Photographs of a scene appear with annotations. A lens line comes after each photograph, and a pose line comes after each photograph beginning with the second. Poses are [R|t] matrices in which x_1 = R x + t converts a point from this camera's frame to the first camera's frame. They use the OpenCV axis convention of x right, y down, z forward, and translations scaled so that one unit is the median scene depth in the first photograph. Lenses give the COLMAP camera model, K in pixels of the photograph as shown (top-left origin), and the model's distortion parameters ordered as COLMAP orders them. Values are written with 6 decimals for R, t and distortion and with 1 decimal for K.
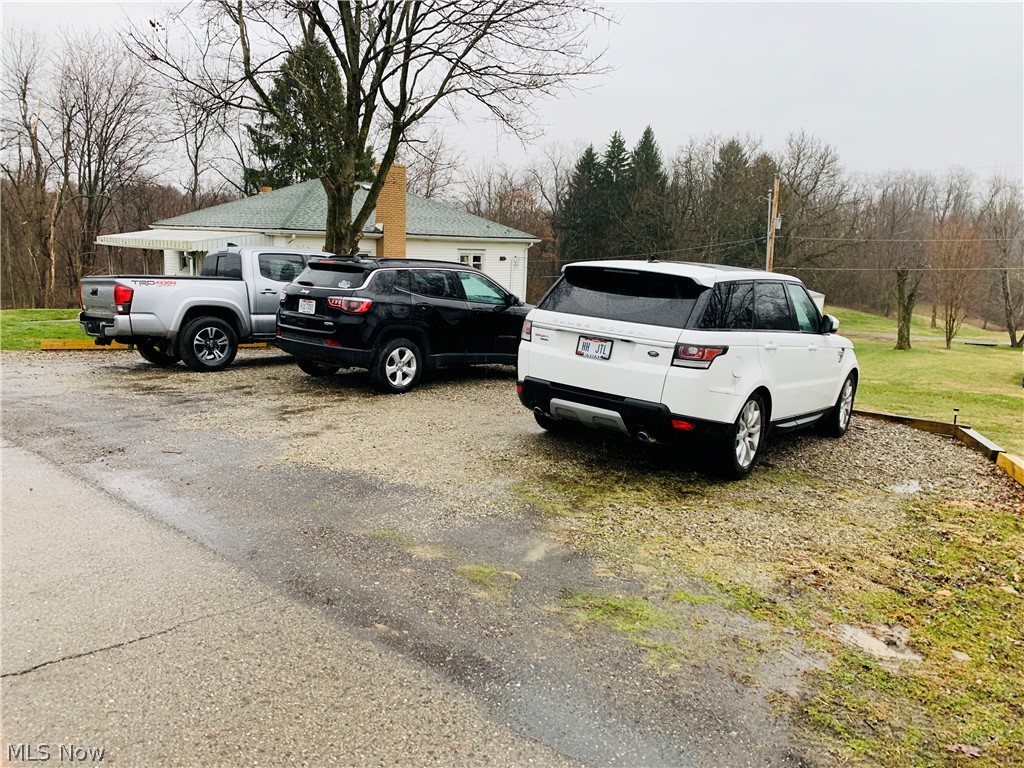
lens RADIAL K [[779.7, 0, 493.4], [0, 779.7, 389.3], [0, 0, 1]] dist [0.036326, -0.048421]
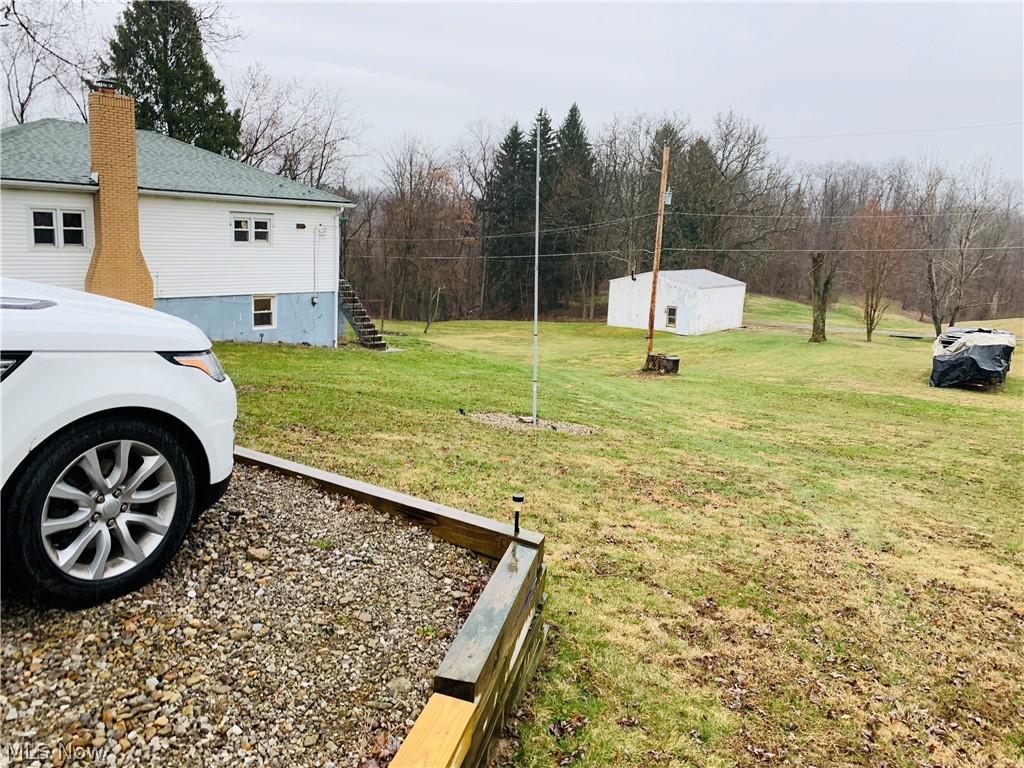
lens RADIAL K [[779.7, 0, 511.4], [0, 779.7, 383.8], [0, 0, 1]] dist [0.036326, -0.048421]
pose [[0.997790, -0.000269, 0.066443, 0.087537], [-0.000068, 0.999987, 0.005081, -0.005429], [-0.066443, -0.005074, 0.997777, 0.093902]]
